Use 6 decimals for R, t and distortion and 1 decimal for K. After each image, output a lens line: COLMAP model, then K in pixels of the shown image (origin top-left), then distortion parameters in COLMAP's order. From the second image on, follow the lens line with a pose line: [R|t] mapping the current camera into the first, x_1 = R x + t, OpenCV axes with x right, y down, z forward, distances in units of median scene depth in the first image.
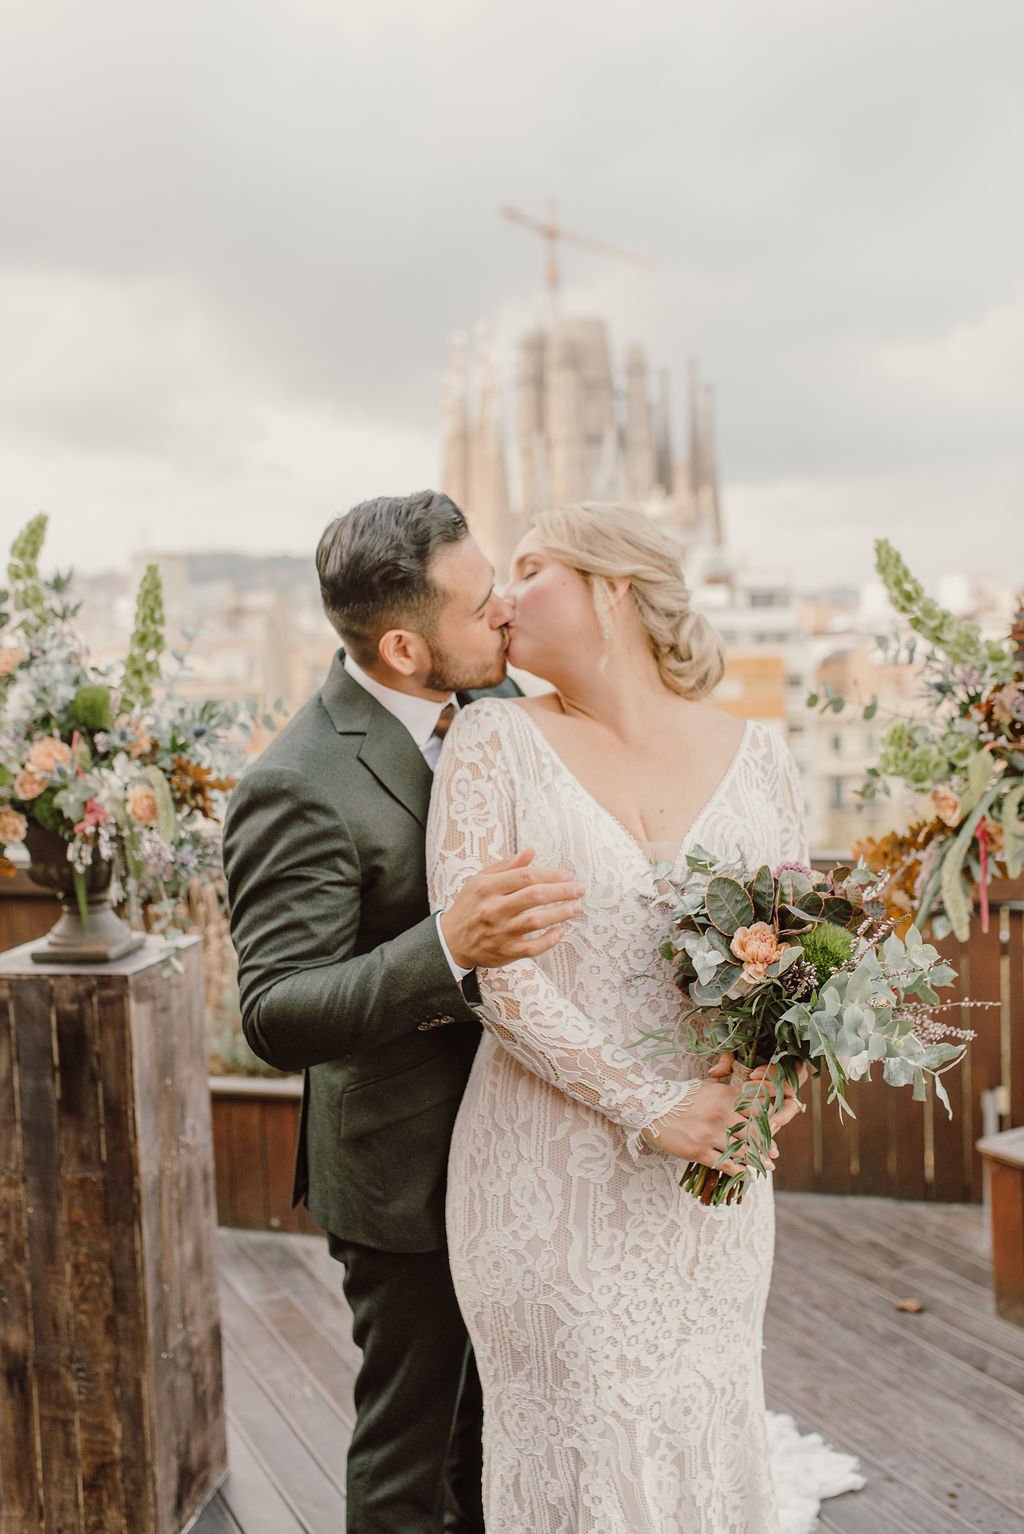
lens RADIAL K [[1457.6, 0, 512.0], [0, 1457.6, 767.0], [0, 0, 1]] dist [-0.005229, 0.007944]
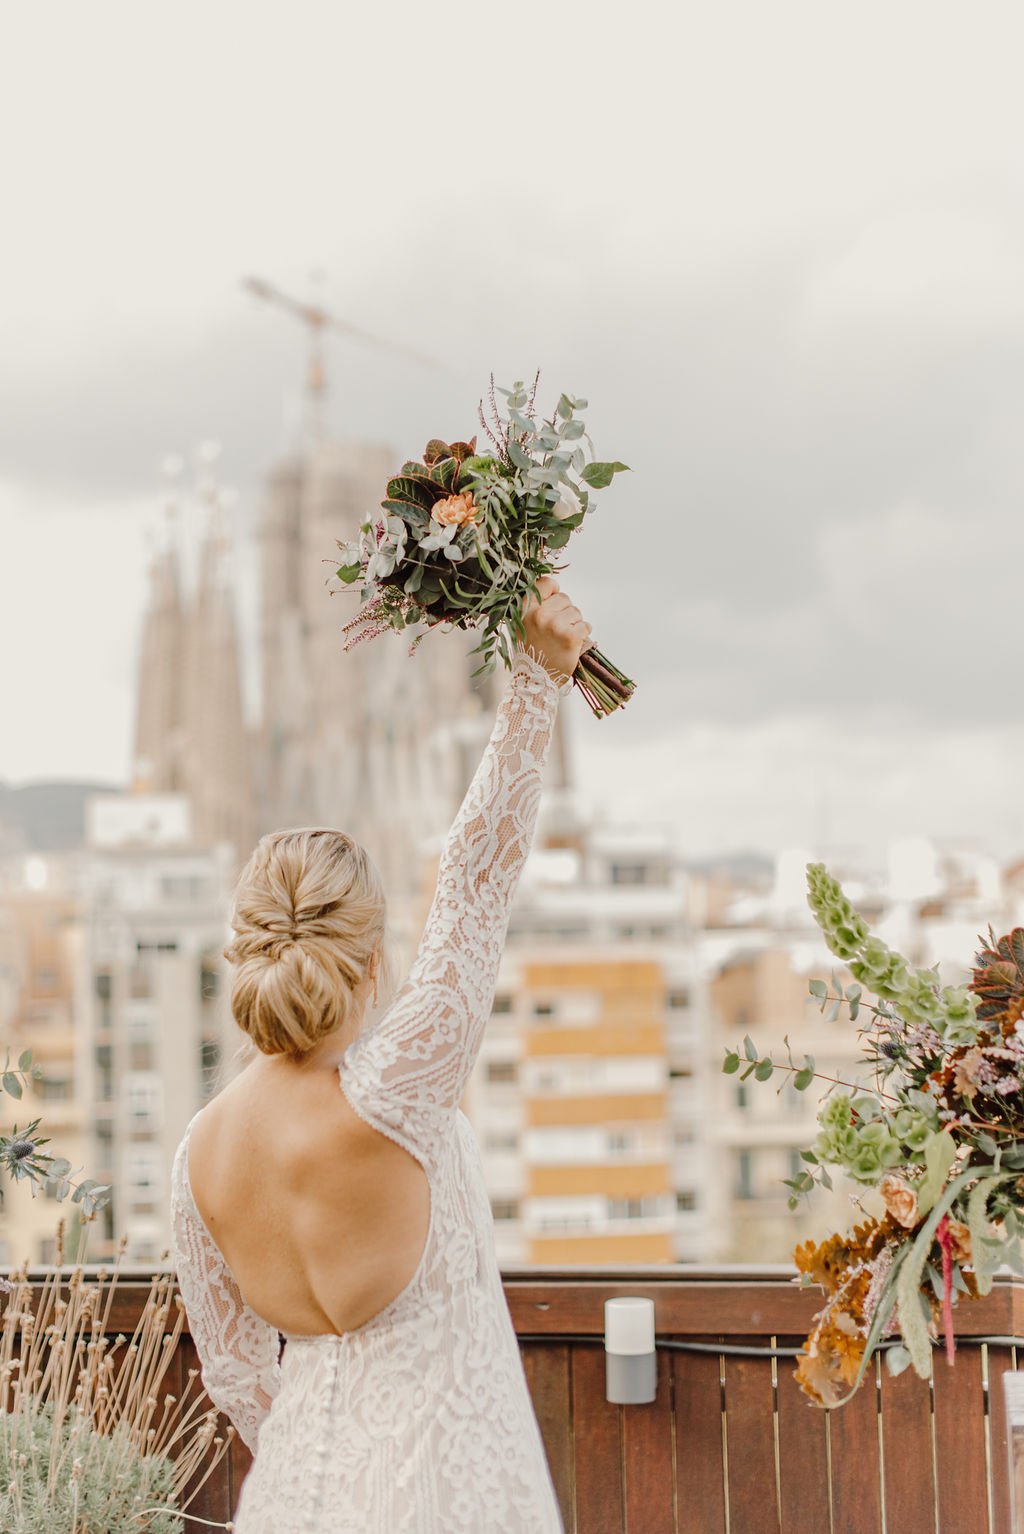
lens RADIAL K [[2279.8, 0, 512.0], [0, 2279.8, 767.0], [0, 0, 1]] dist [0.002786, 0.096245]
pose [[0.992794, 0.026778, 0.116804, -0.057077], [-0.008075, 0.987448, -0.157741, -0.008457], [-0.119562, 0.155661, 0.980548, -0.207374]]
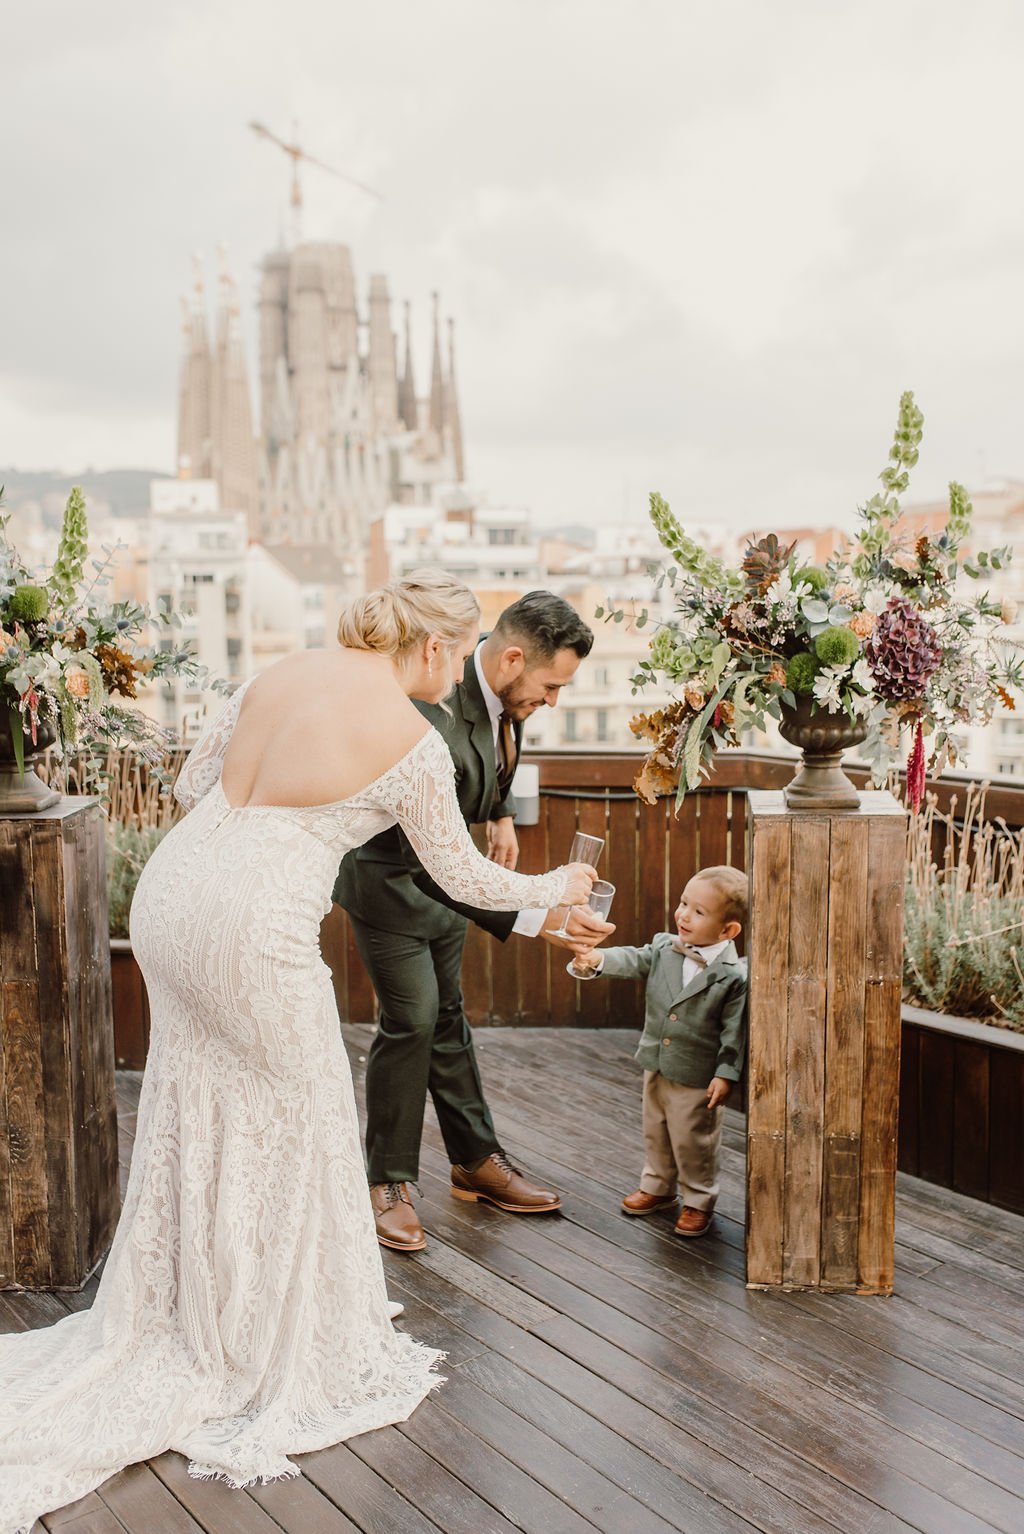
lens RADIAL K [[1444.6, 0, 512.0], [0, 1444.6, 767.0], [0, 0, 1]] dist [0.000062, -0.001613]
pose [[0.983741, 0.007081, 0.179455, -0.107160], [-0.015581, 0.998820, 0.046005, 0.035633], [-0.178917, -0.048054, 0.982690, -0.284741]]
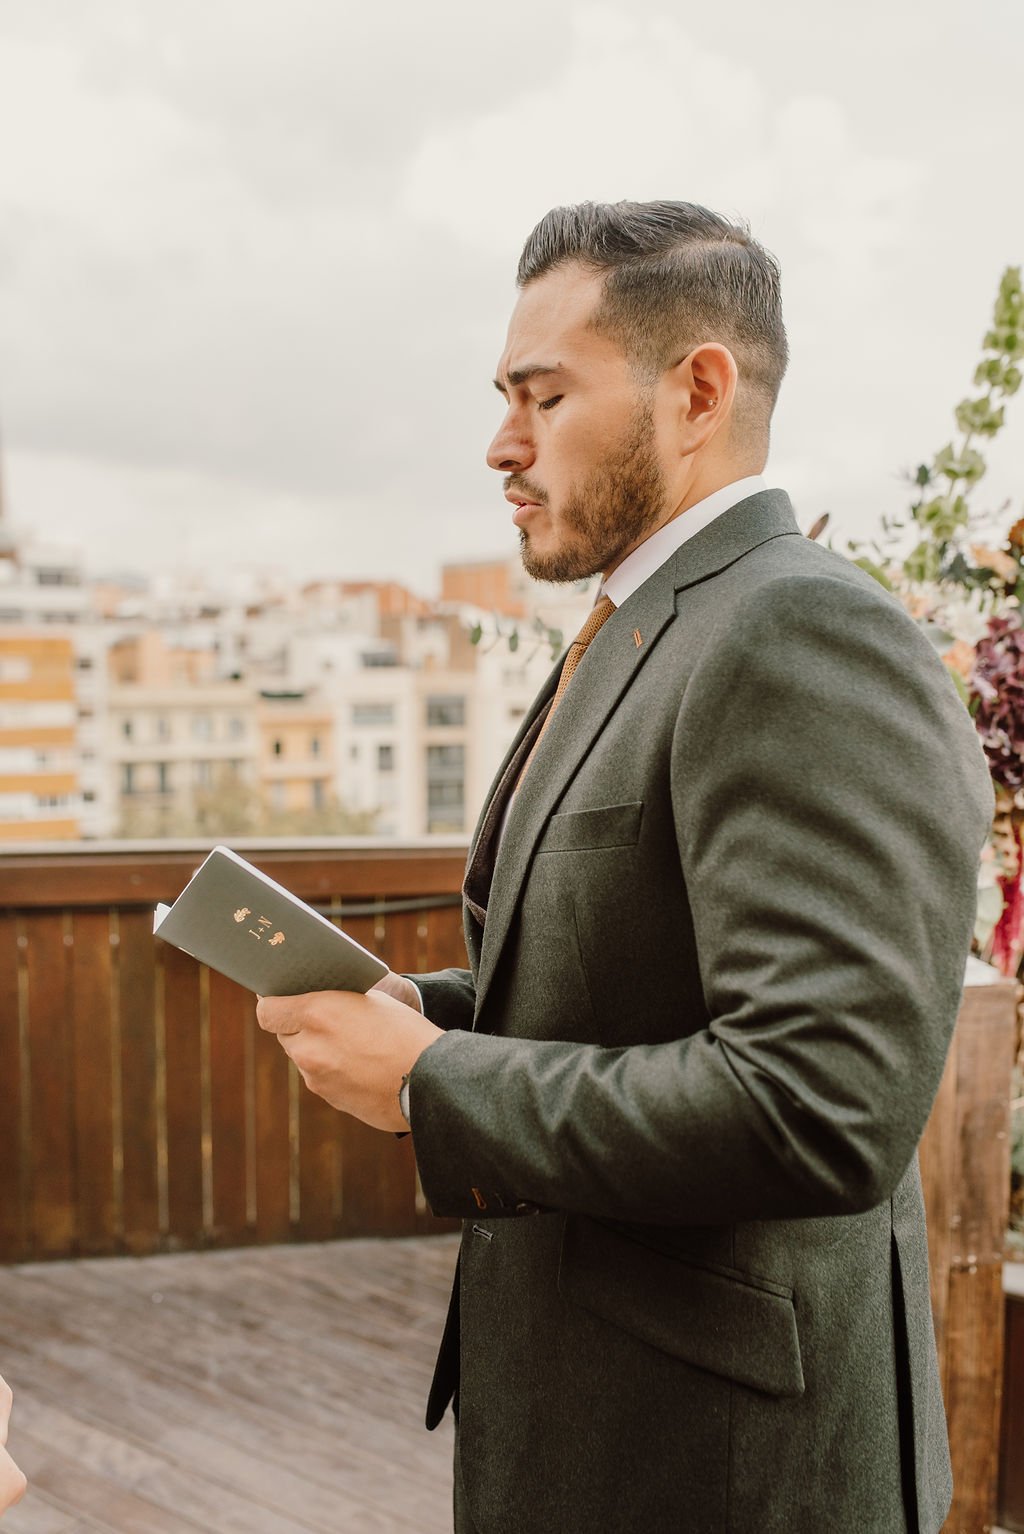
lens RADIAL K [[1457.6, 0, 512.0], [0, 1457.6, 767.0], [0, 0, 1]] dist [-0.005229, 0.007944]
pose [[0.886598, 0.004137, 0.462521, -0.118942], [-0.008358, 0.999940, 0.007076, 0.016237], [-0.462464, -0.010139, 0.886580, 0.332472]]
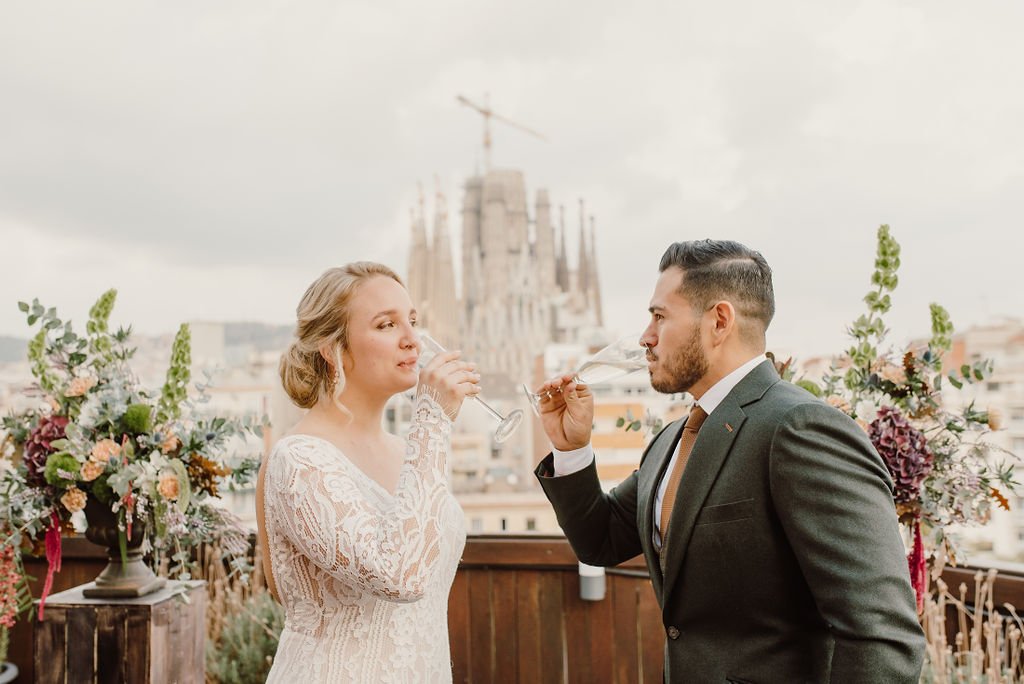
lens RADIAL K [[1035.4, 0, 512.1], [0, 1035.4, 324.6], [0, 0, 1]] dist [-0.007552, 0.013573]
pose [[0.998224, 0.022865, 0.055006, 0.030945], [-0.014416, 0.988677, -0.149366, 0.016223], [-0.057798, 0.148308, 0.987251, -0.072389]]
